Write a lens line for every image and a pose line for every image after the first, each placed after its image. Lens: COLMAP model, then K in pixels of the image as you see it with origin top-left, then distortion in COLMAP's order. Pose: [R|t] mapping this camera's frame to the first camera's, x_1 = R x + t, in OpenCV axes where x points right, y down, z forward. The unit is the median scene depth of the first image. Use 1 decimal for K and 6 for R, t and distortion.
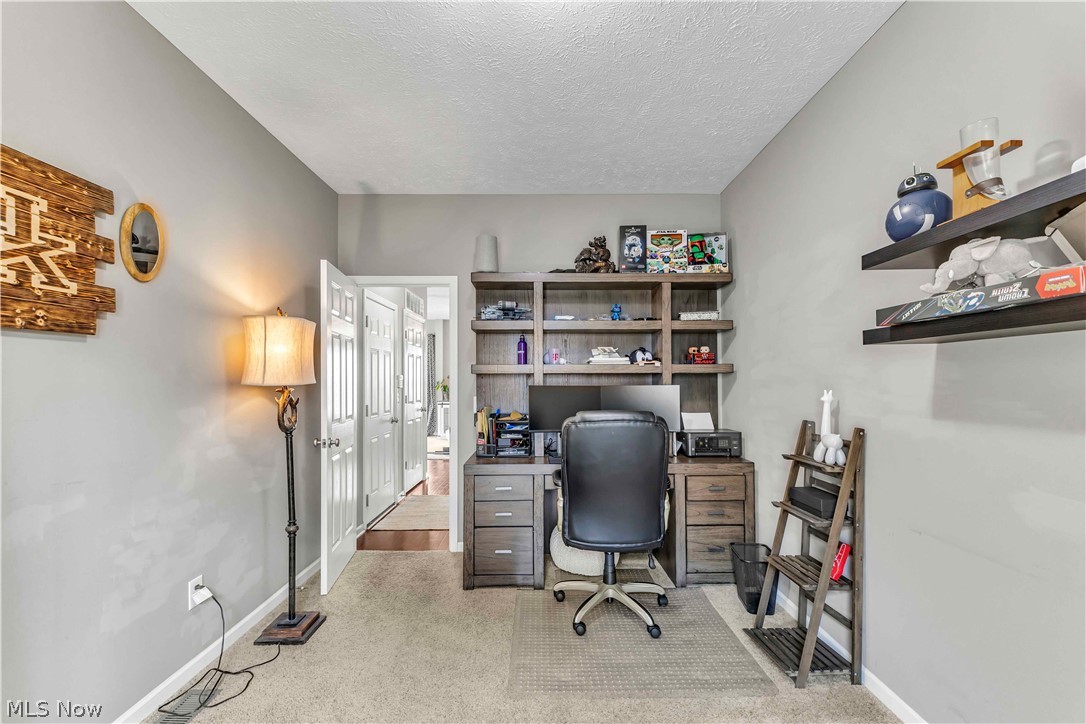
lens RADIAL K [[476.3, 0, 544.7], [0, 476.3, 370.4], [0, 0, 1]] dist [0.002855, -0.000220]
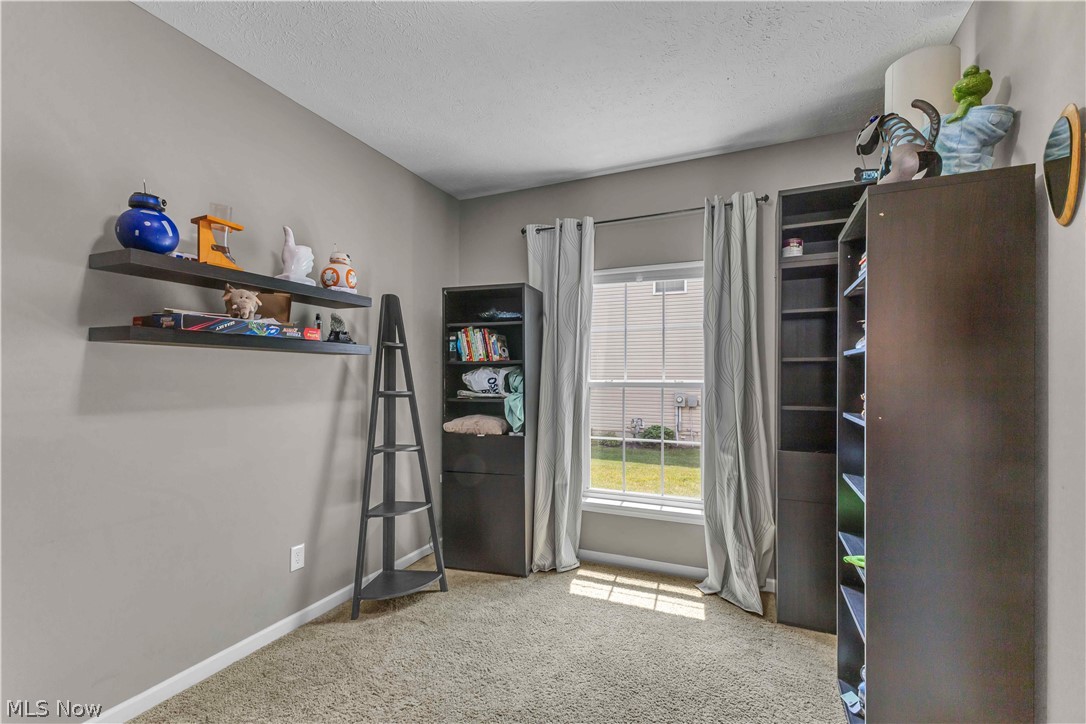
lens RADIAL K [[476.3, 0, 544.7], [0, 476.3, 370.4], [0, 0, 1]] dist [0.002855, -0.000220]
pose [[-0.910404, 0.002384, 0.413714, -0.627922], [-0.011291, 0.999468, -0.030607, 0.032623], [-0.413567, -0.032536, -0.909892, 1.965902]]
